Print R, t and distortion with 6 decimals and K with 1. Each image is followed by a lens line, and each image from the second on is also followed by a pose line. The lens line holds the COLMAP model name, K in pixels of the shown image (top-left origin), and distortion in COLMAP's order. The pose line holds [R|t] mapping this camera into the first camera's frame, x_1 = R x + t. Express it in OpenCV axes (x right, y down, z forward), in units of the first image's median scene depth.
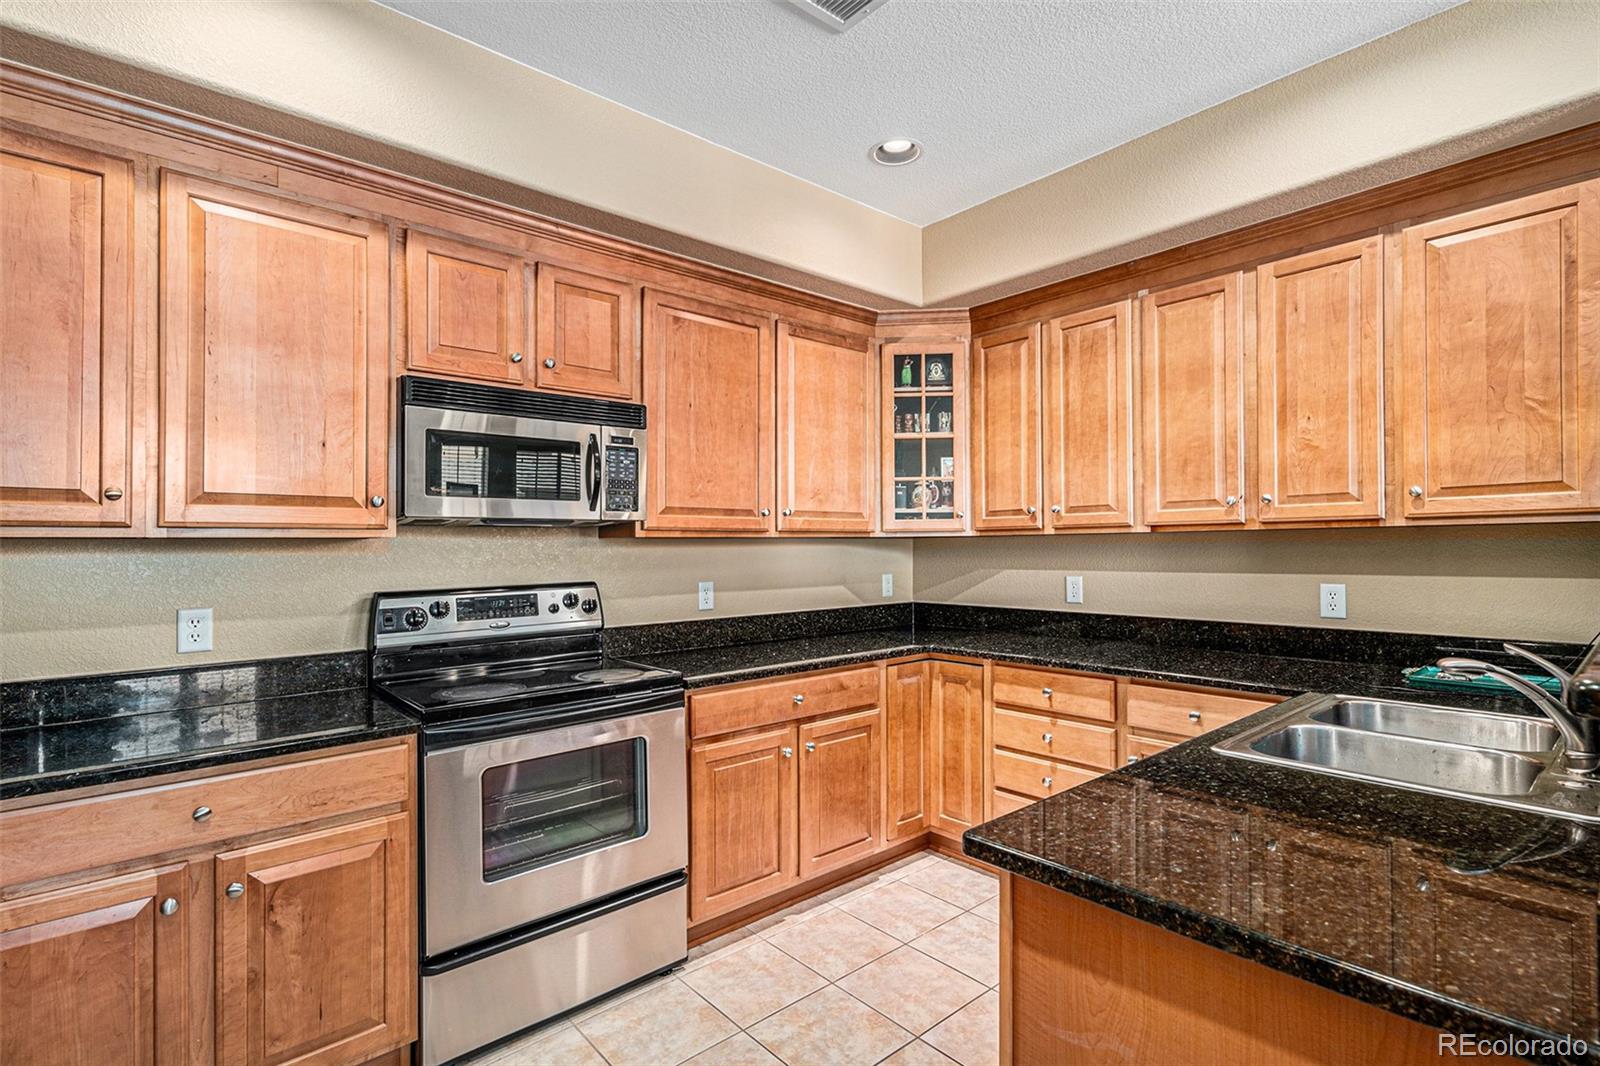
lens RADIAL K [[738.6, 0, 826.1], [0, 738.6, 546.2], [0, 0, 1]] dist [0.000918, 0.000420]
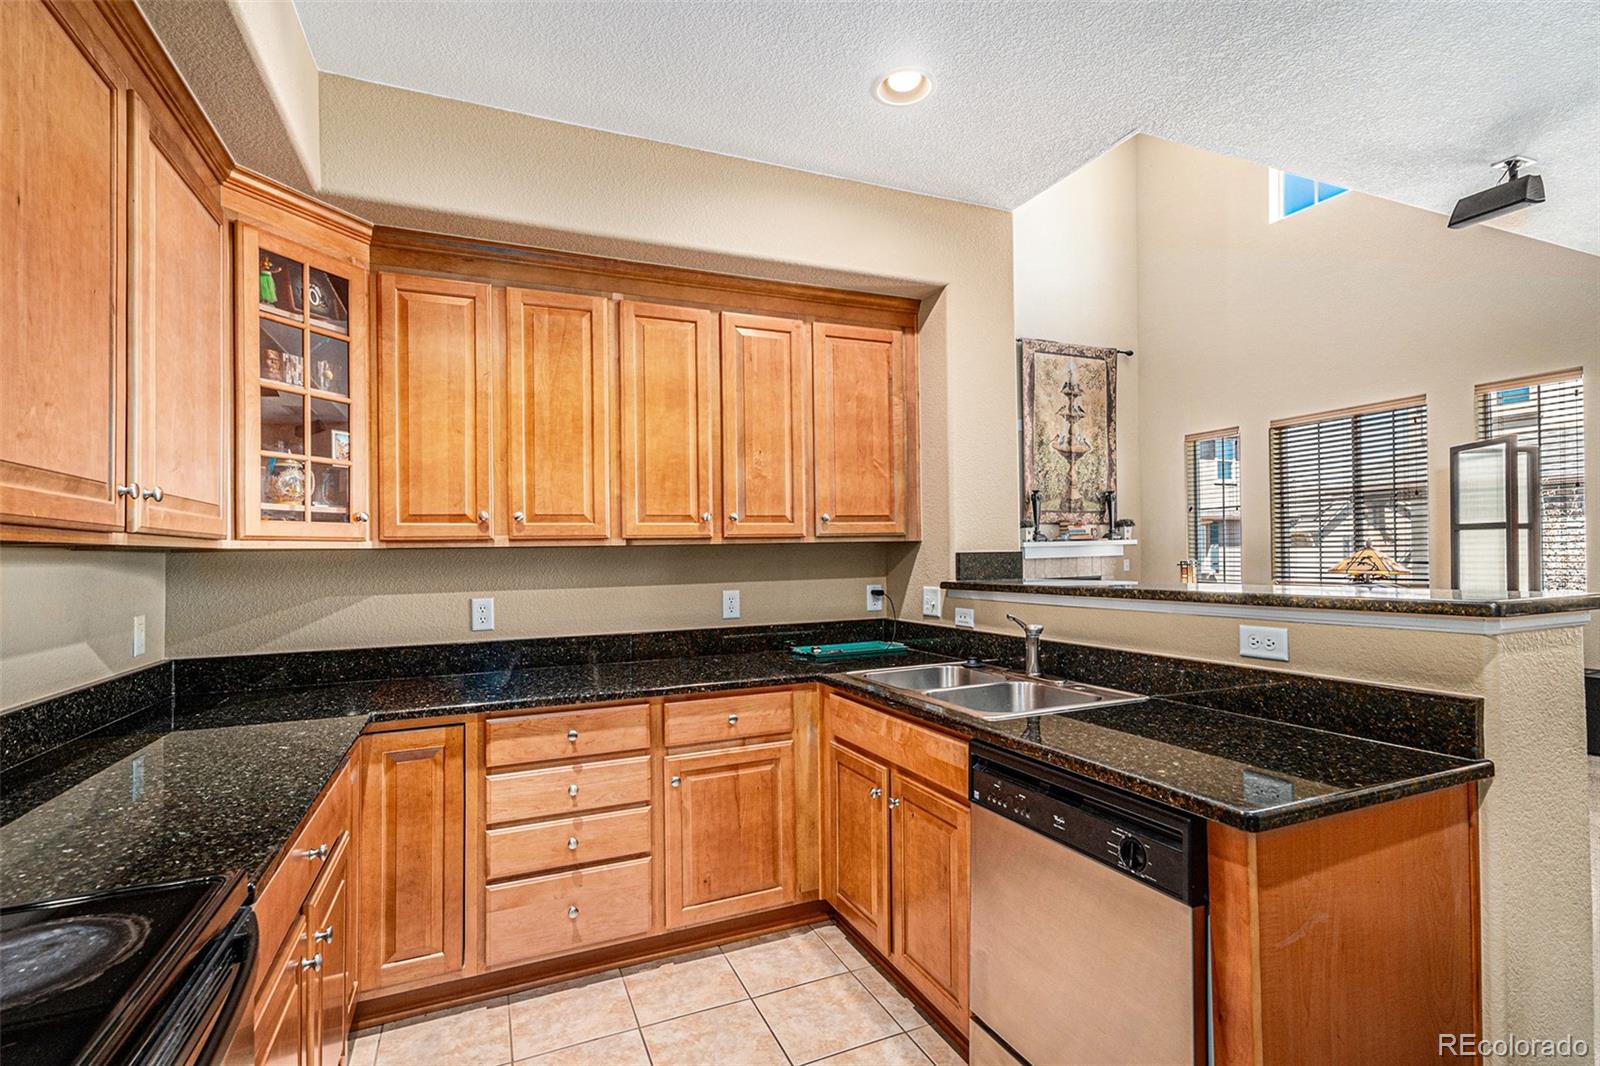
lens RADIAL K [[751.3, 0, 770.2], [0, 751.3, 549.5], [0, 0, 1]] dist [0.016205, 0.000255]
pose [[0.341284, 0.010146, 0.939906, -0.425878], [0.014476, 0.999766, -0.016048, 0.004762], [-0.939849, 0.019083, 0.341057, 0.493913]]
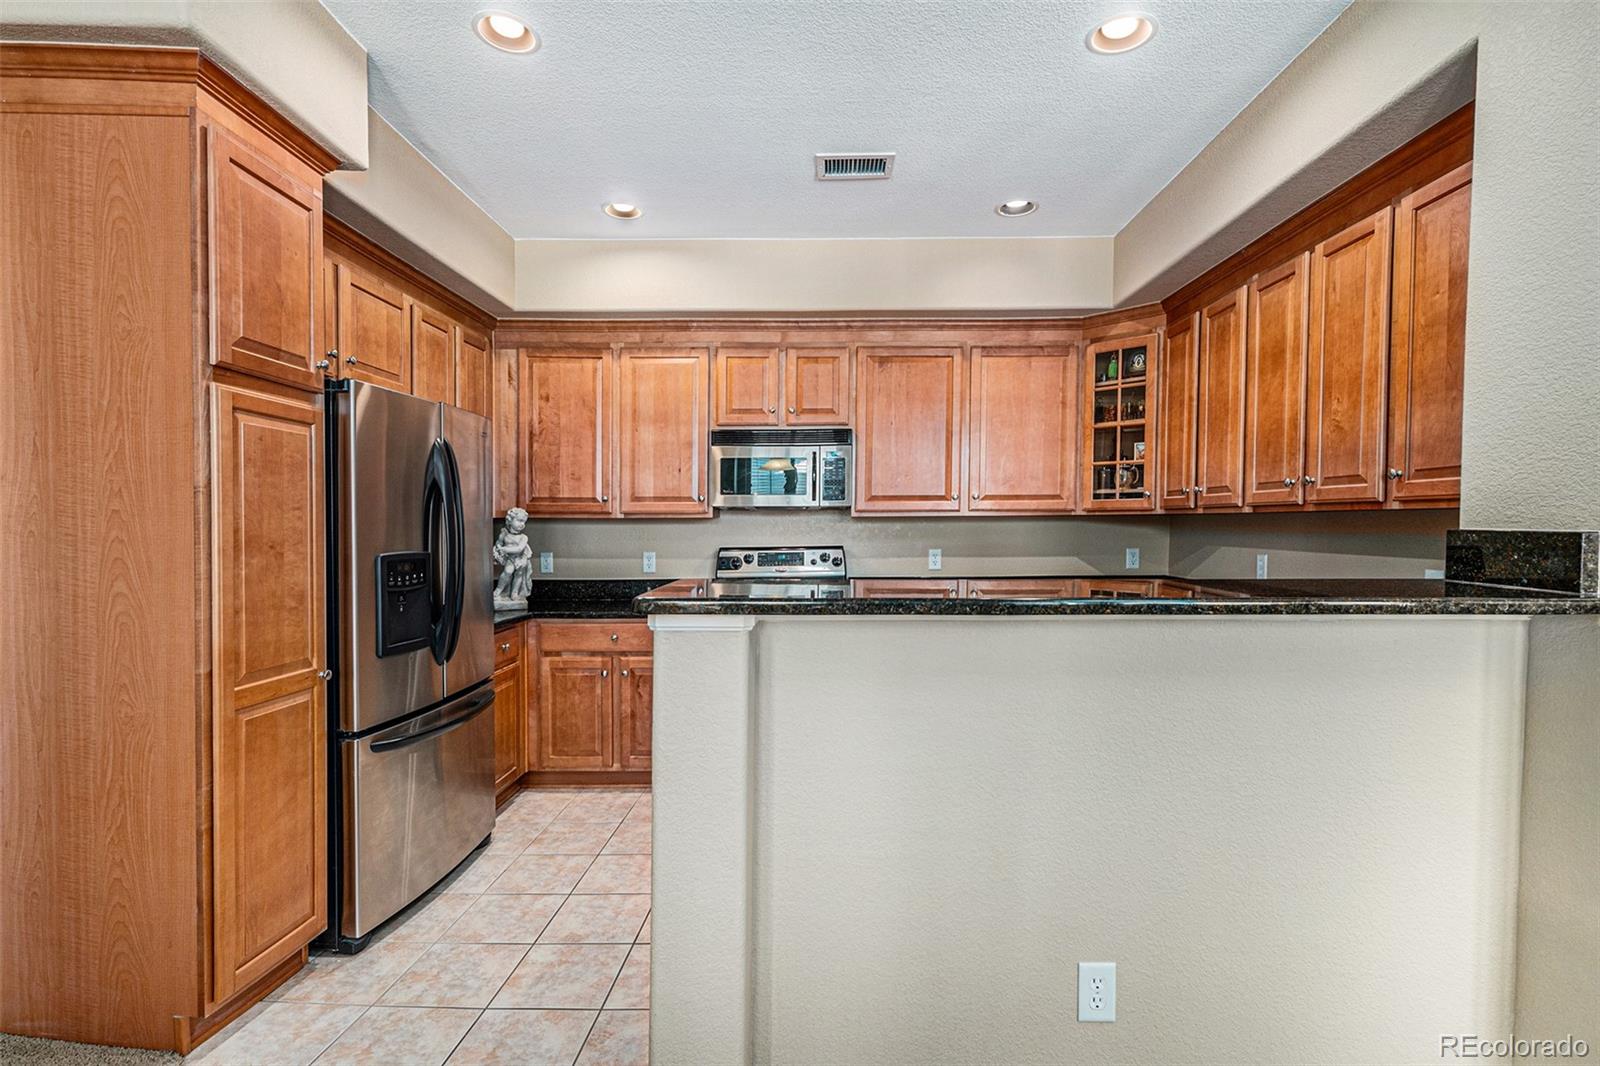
lens RADIAL K [[798.5, 0, 807.8], [0, 798.5, 547.1], [0, 0, 1]] dist [0.000973, -0.000203]
pose [[0.732142, 0.028597, -0.680551, 0.752228], [-0.003915, 0.999278, 0.037779, -0.010847], [0.681141, -0.024995, 0.731726, -0.239634]]
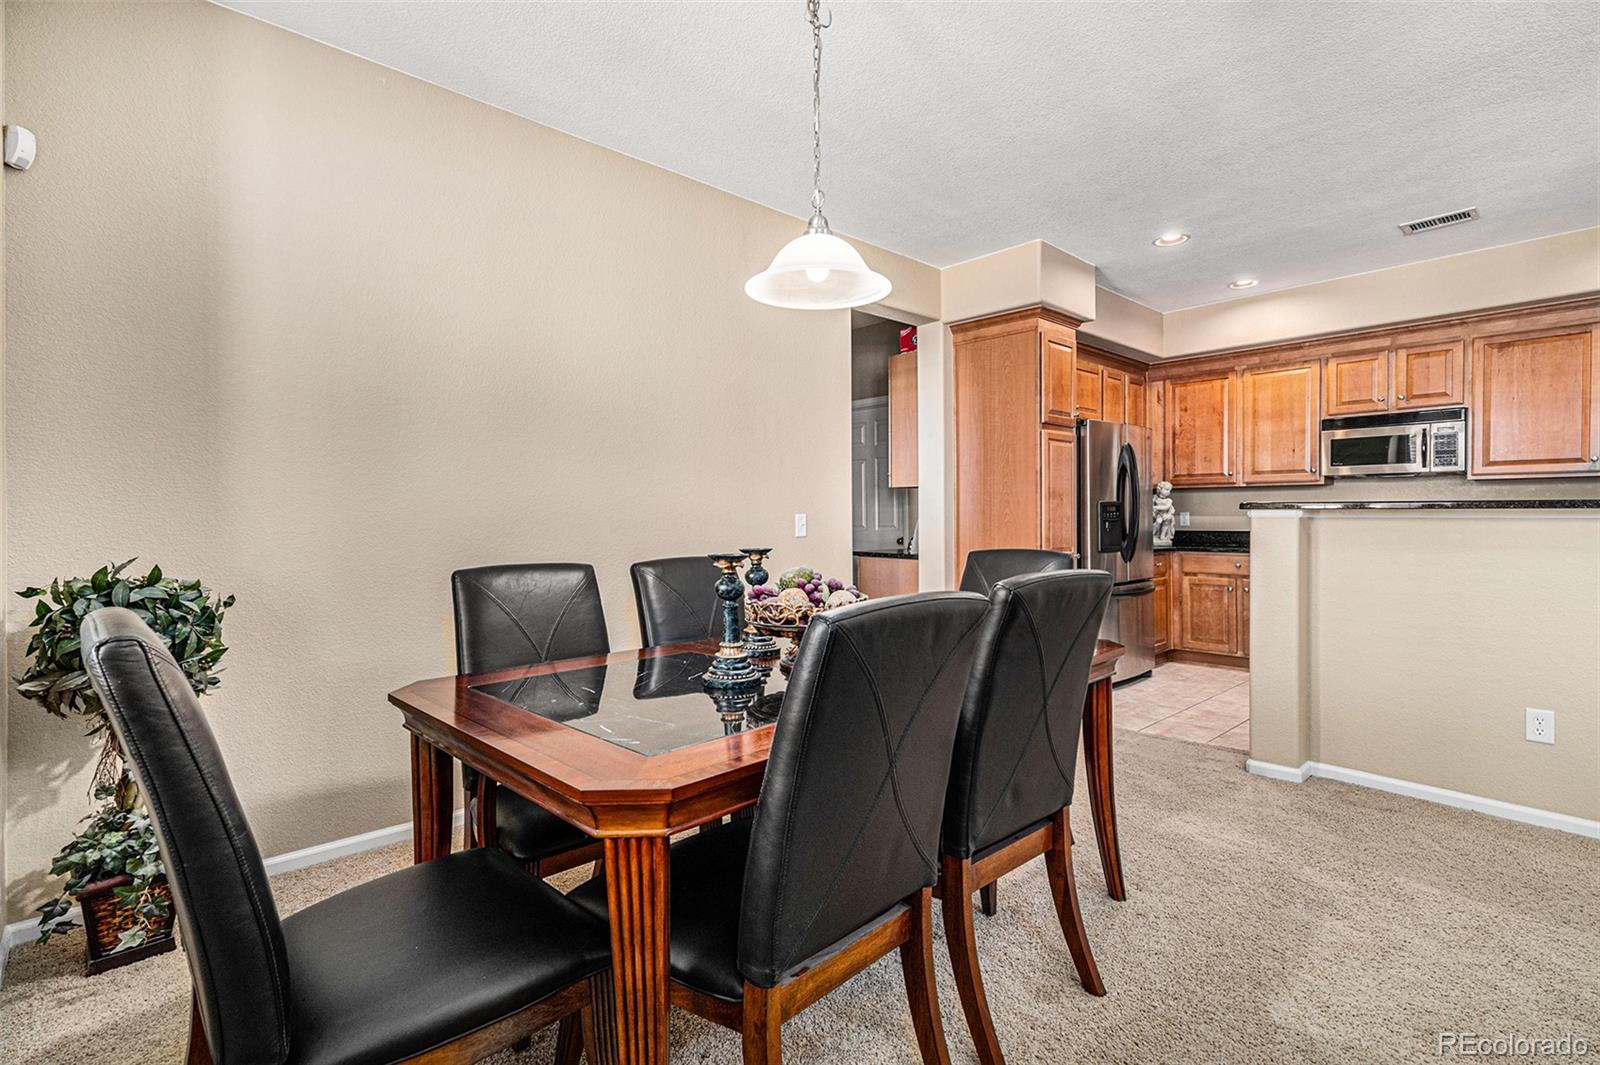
lens RADIAL K [[711.3, 0, 722.8], [0, 711.3, 508.0], [0, 0, 1]] dist [0.001294, -0.011122]
pose [[-0.054417, 0.000575, -0.998518, 1.498176], [0.009649, 0.999953, 0.000050, 0.039509], [0.998472, -0.009632, -0.054420, -0.703005]]
